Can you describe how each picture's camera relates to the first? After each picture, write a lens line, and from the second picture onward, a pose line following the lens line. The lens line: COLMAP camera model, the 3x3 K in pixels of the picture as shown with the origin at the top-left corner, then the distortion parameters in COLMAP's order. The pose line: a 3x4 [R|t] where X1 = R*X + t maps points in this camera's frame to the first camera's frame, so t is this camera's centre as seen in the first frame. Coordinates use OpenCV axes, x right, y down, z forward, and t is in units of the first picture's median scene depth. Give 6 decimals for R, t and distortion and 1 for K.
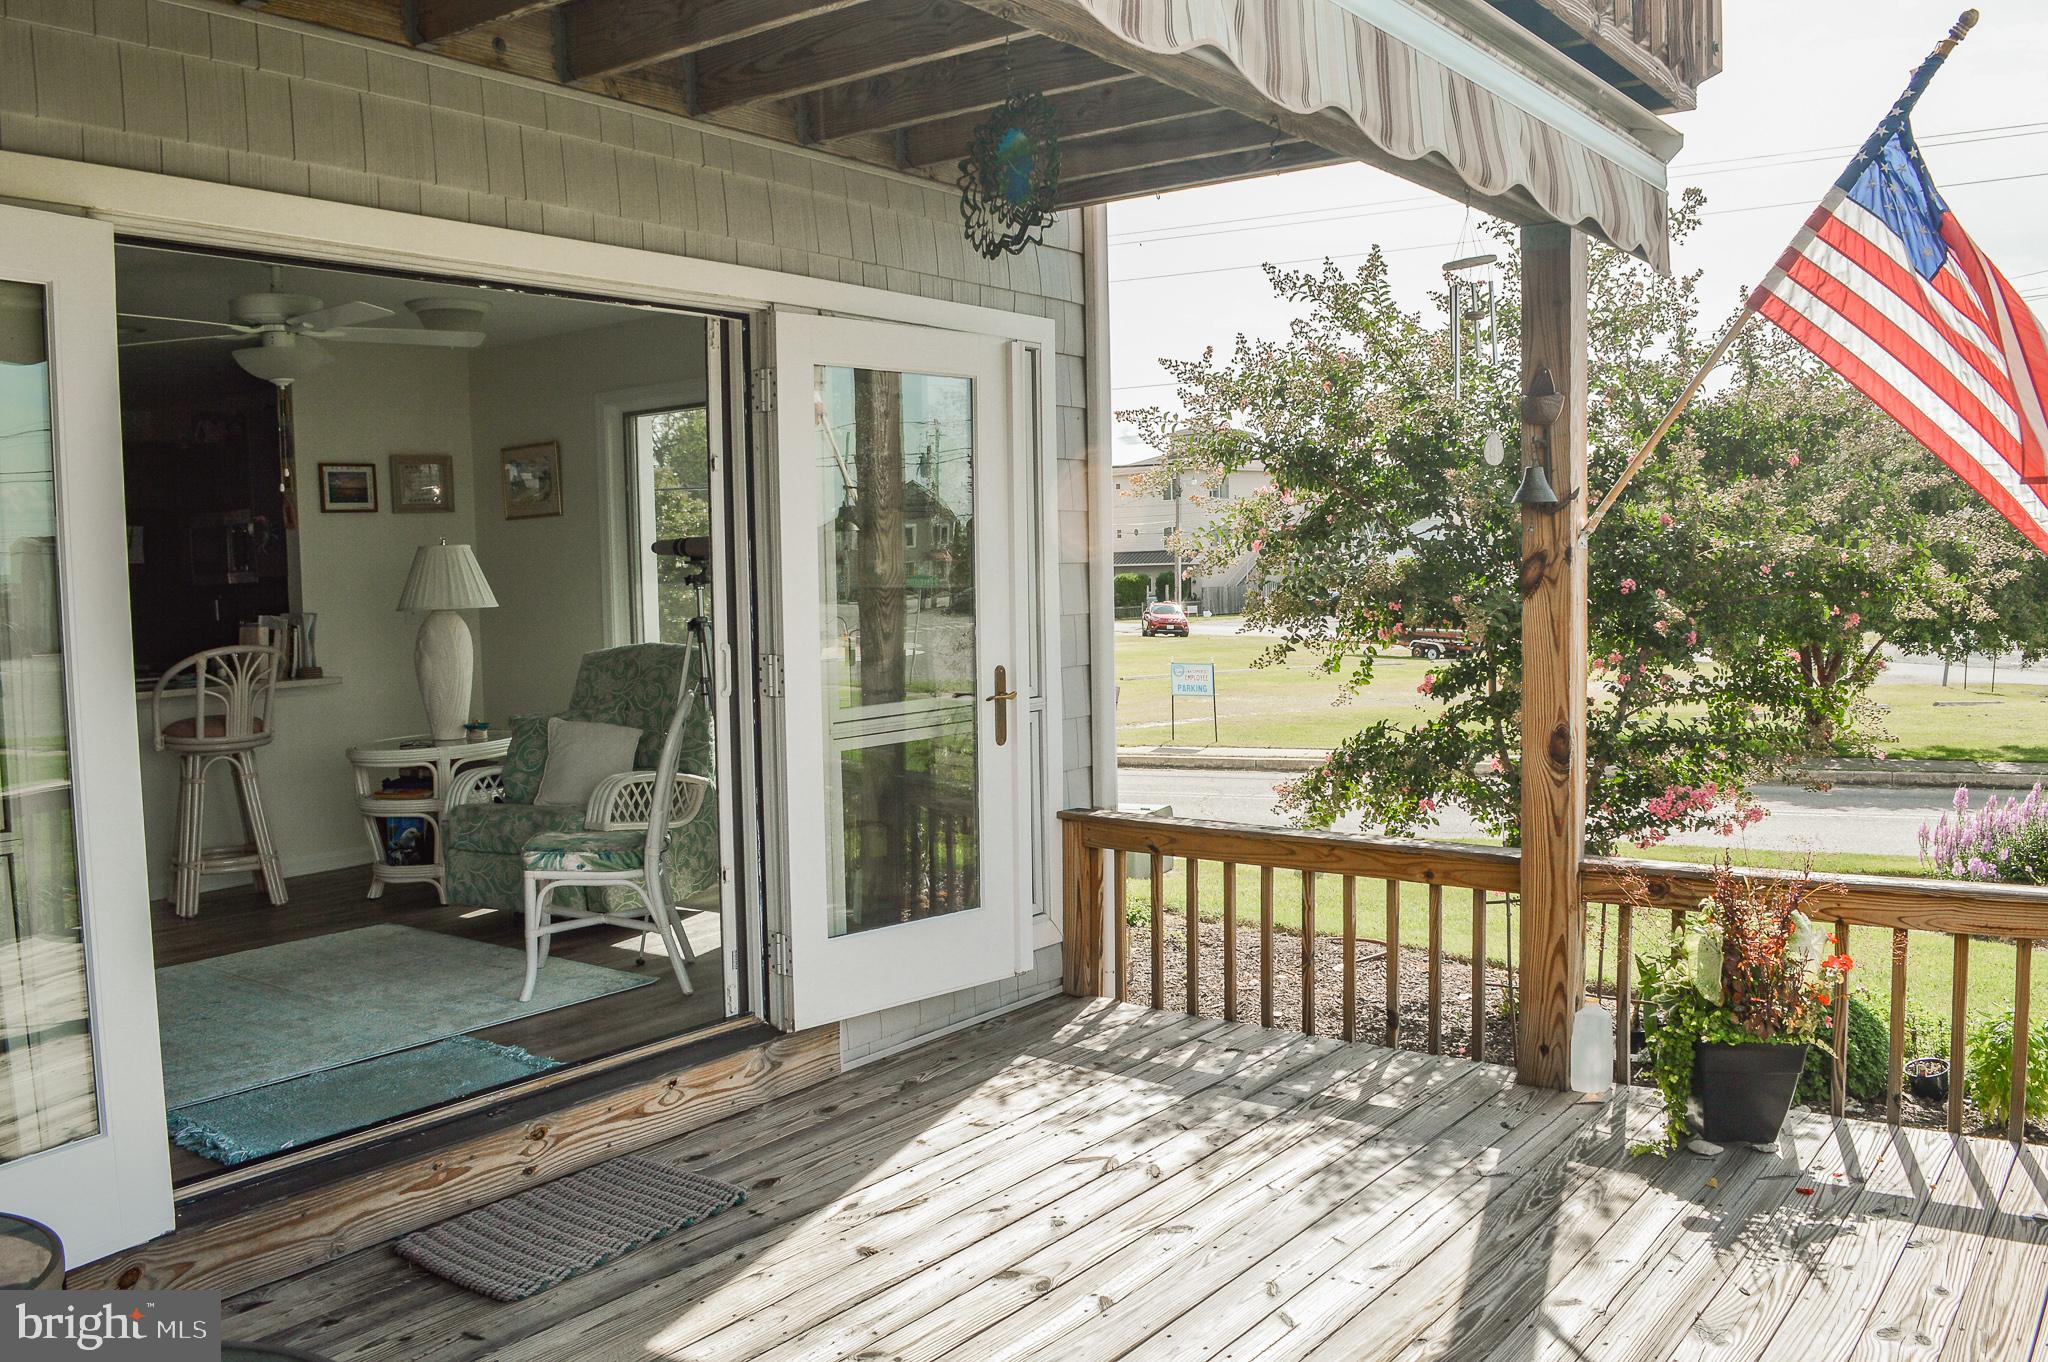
lens RADIAL K [[1649.4, 0, 1032.5], [0, 1649.4, 687.0], [0, 0, 1]] dist [-0.091085, 0.018737]
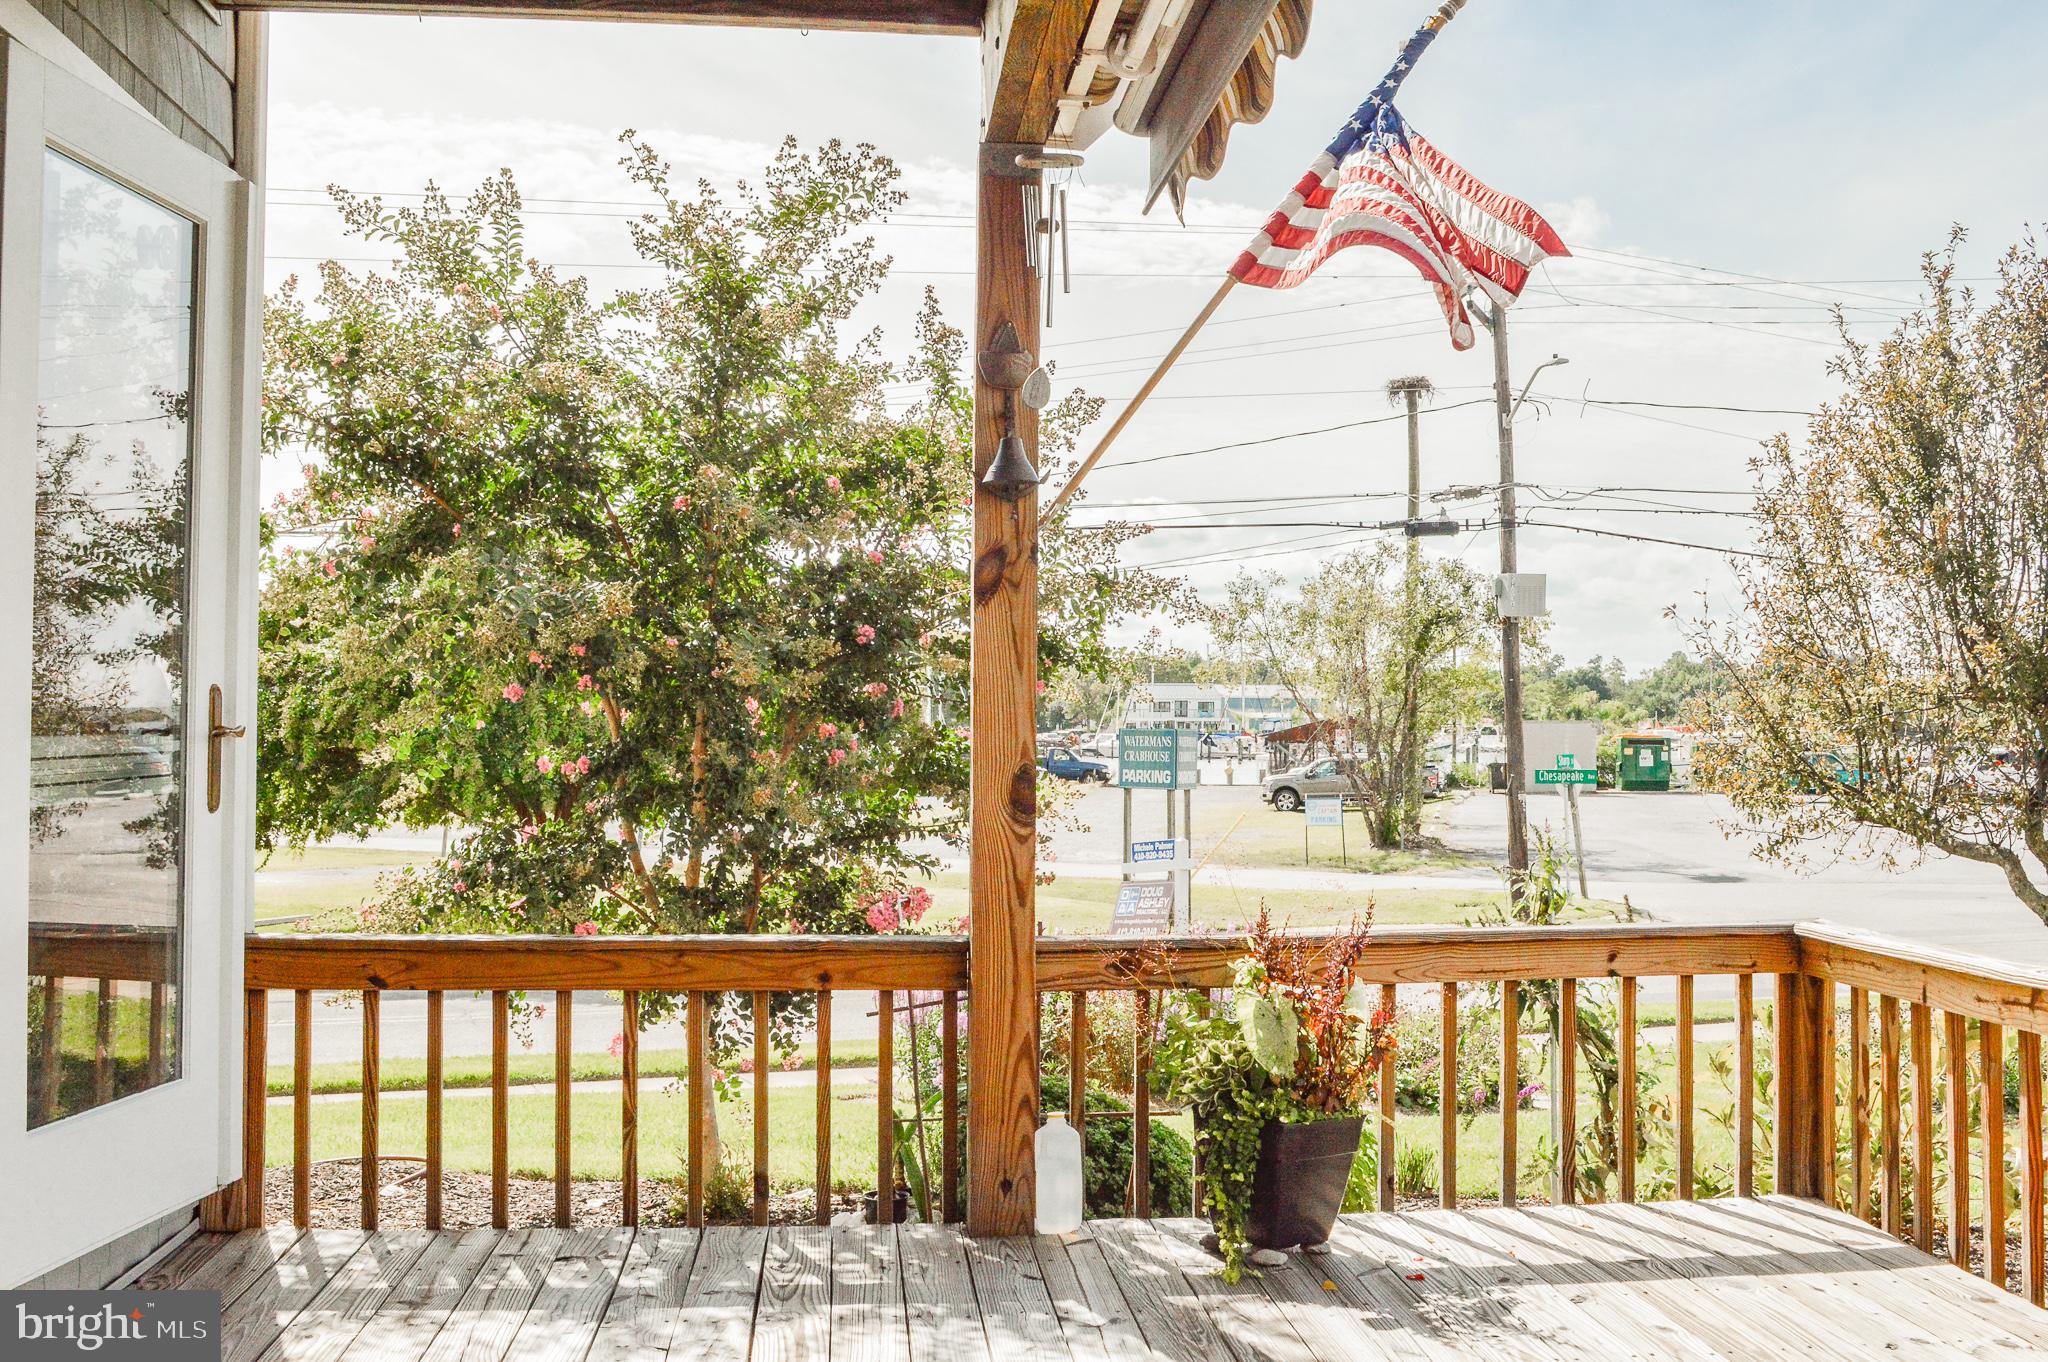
lens RADIAL K [[2208.2, 0, 1037.3], [0, 2208.2, 701.3], [0, 0, 1]] dist [-0.055749, 0.000000]
pose [[0.734250, 0.028624, 0.678276, -0.394046], [0.029283, 0.996845, -0.073768, 0.070595], [-0.678248, 0.074027, 0.731095, 0.205250]]
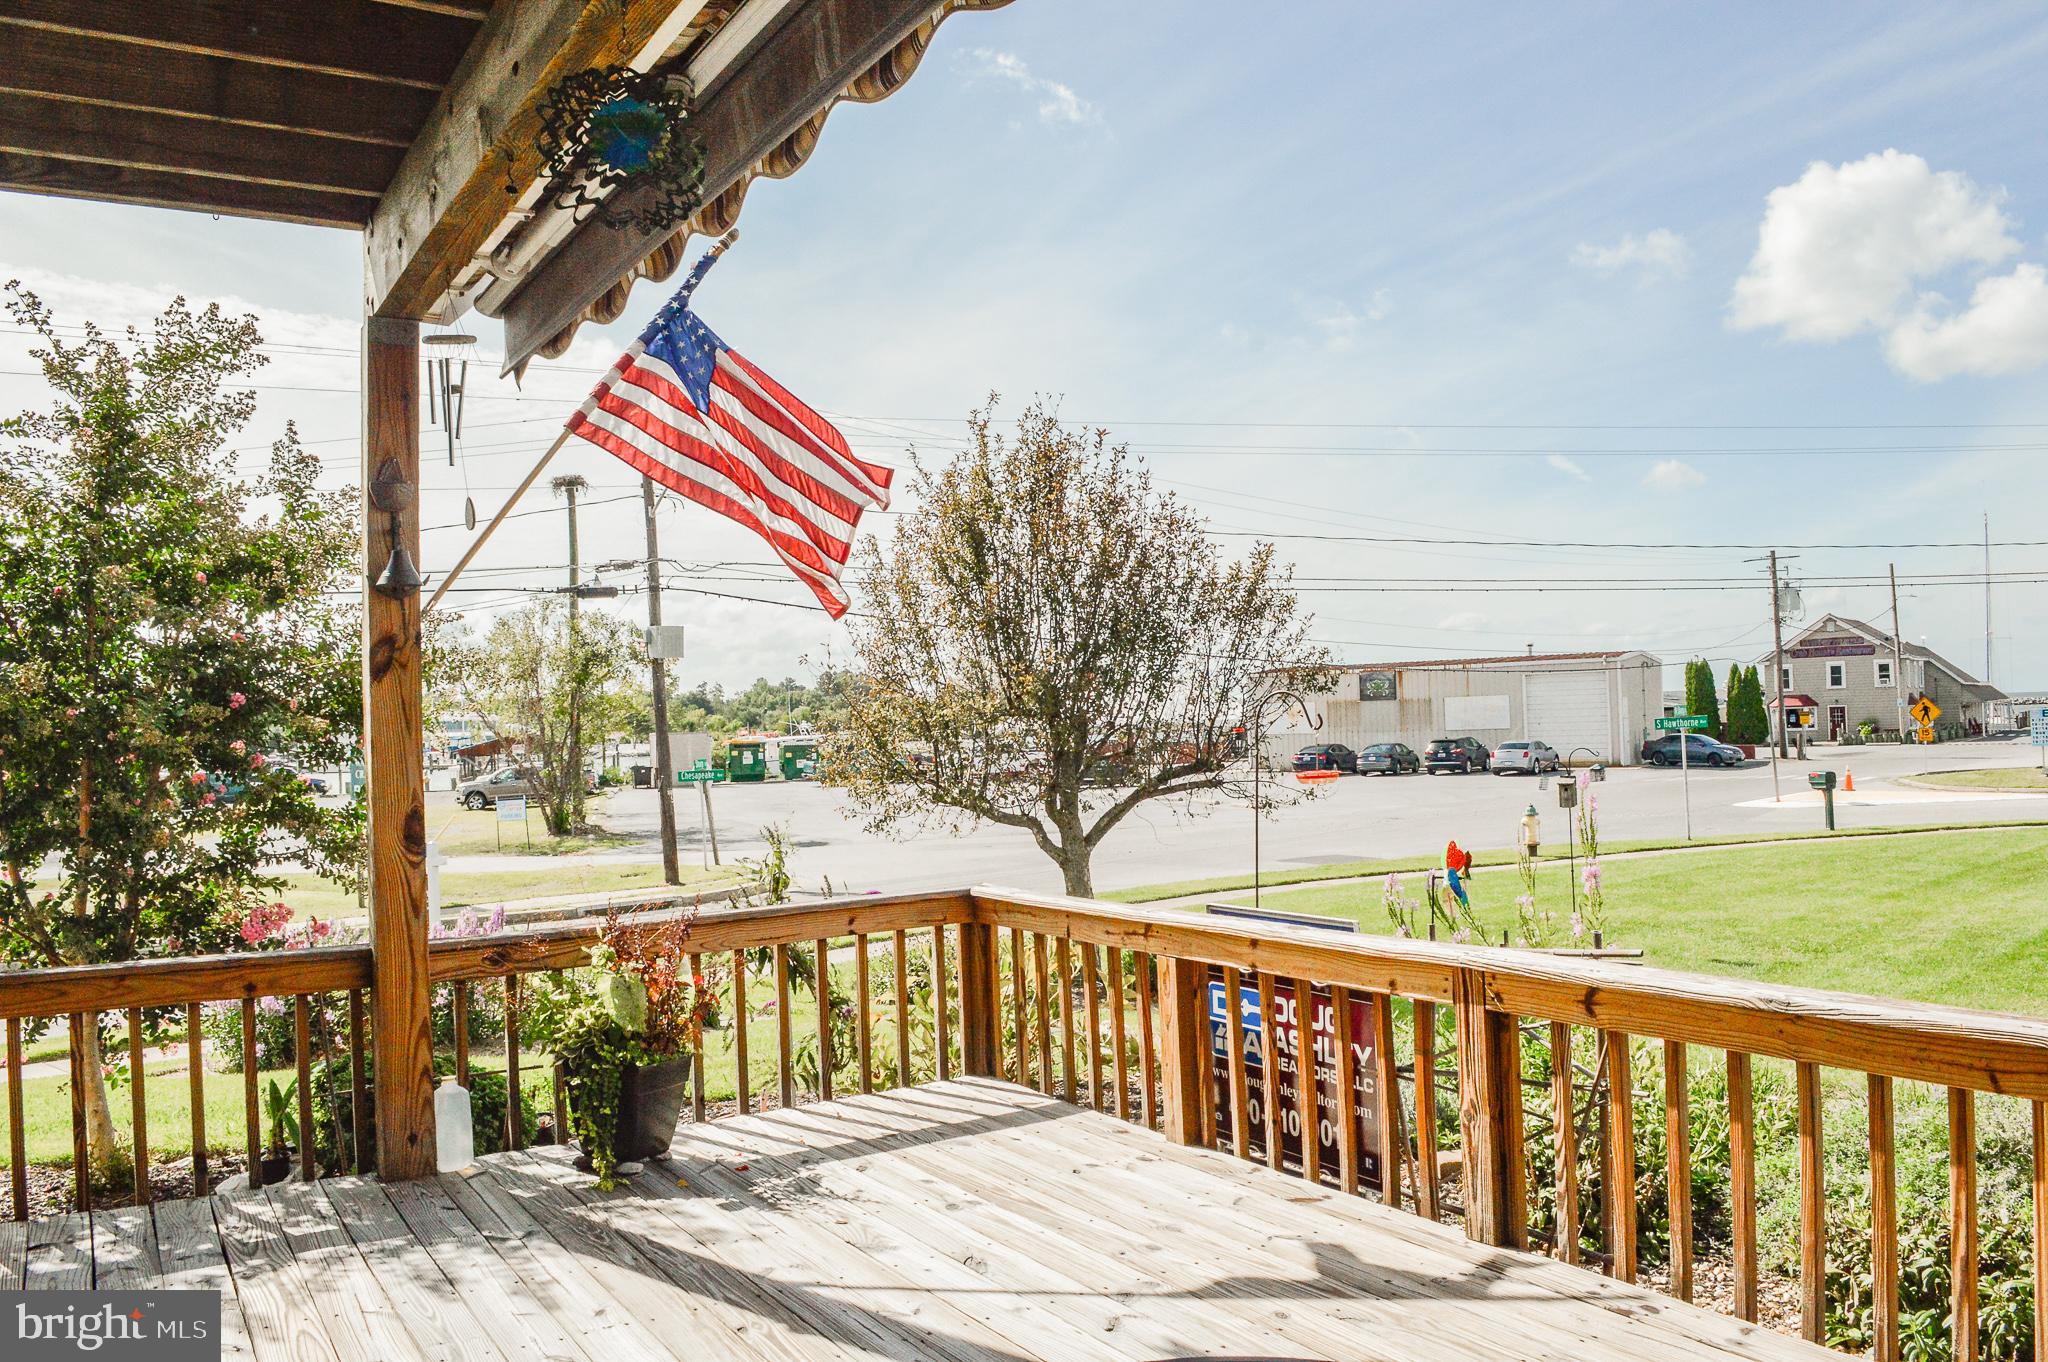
lens RADIAL K [[1649.4, 0, 1043.5], [0, 1649.4, 691.2], [0, 0, 1]] dist [-0.091085, 0.018737]
pose [[0.362990, 0.025801, 0.931436, -0.466304], [0.088659, 0.994125, -0.062089, 0.048202], [-0.927566, 0.105118, 0.358570, 0.266750]]
